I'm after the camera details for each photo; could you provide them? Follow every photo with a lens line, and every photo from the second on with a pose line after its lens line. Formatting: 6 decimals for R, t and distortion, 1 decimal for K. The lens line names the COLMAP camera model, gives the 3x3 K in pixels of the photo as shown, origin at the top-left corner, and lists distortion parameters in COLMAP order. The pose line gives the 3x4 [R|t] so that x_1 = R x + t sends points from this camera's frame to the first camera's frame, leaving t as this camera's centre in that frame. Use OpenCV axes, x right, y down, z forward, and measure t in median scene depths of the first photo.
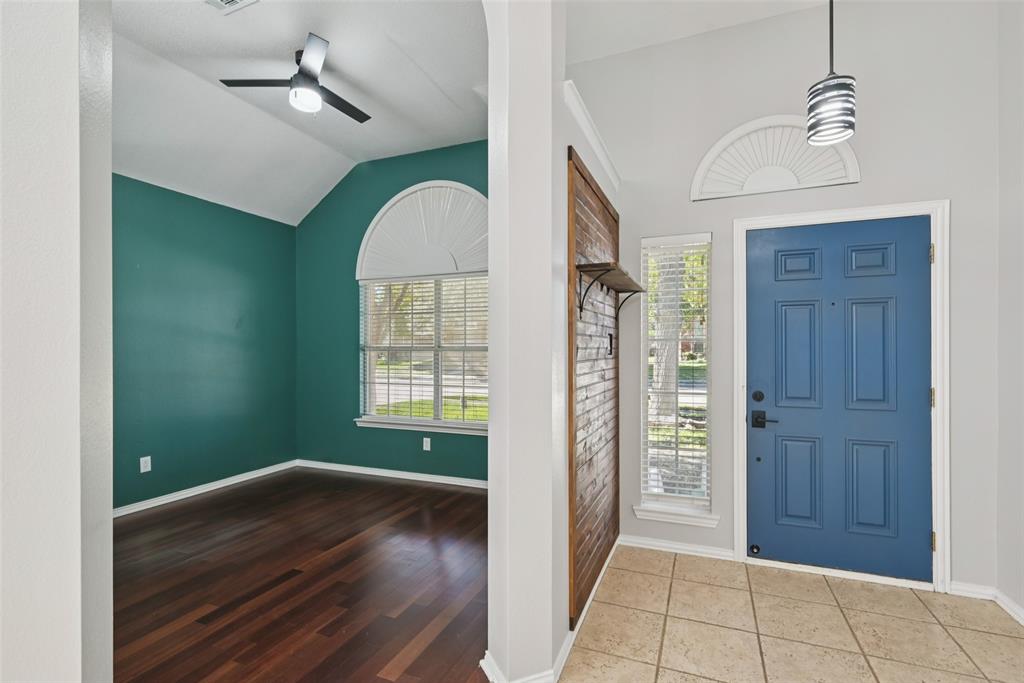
lens RADIAL K [[469.1, 0, 512.2], [0, 469.1, 349.0], [0, 0, 1]] dist [0.002909, -0.000146]
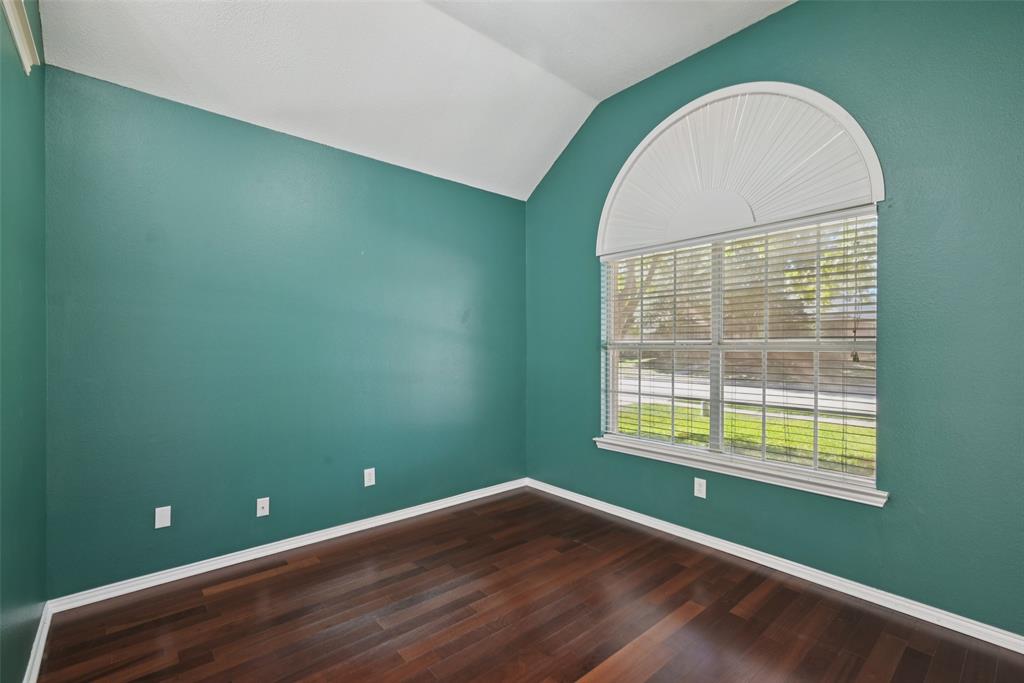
lens RADIAL K [[469.1, 0, 511.9], [0, 469.1, 345.8], [0, 0, 1]] dist [0.002909, -0.000146]
pose [[0.892299, -0.000836, -0.451444, -0.110905], [-0.000533, 0.999996, -0.002906, 0.000792], [0.451445, 0.002834, 0.892295, 0.257662]]
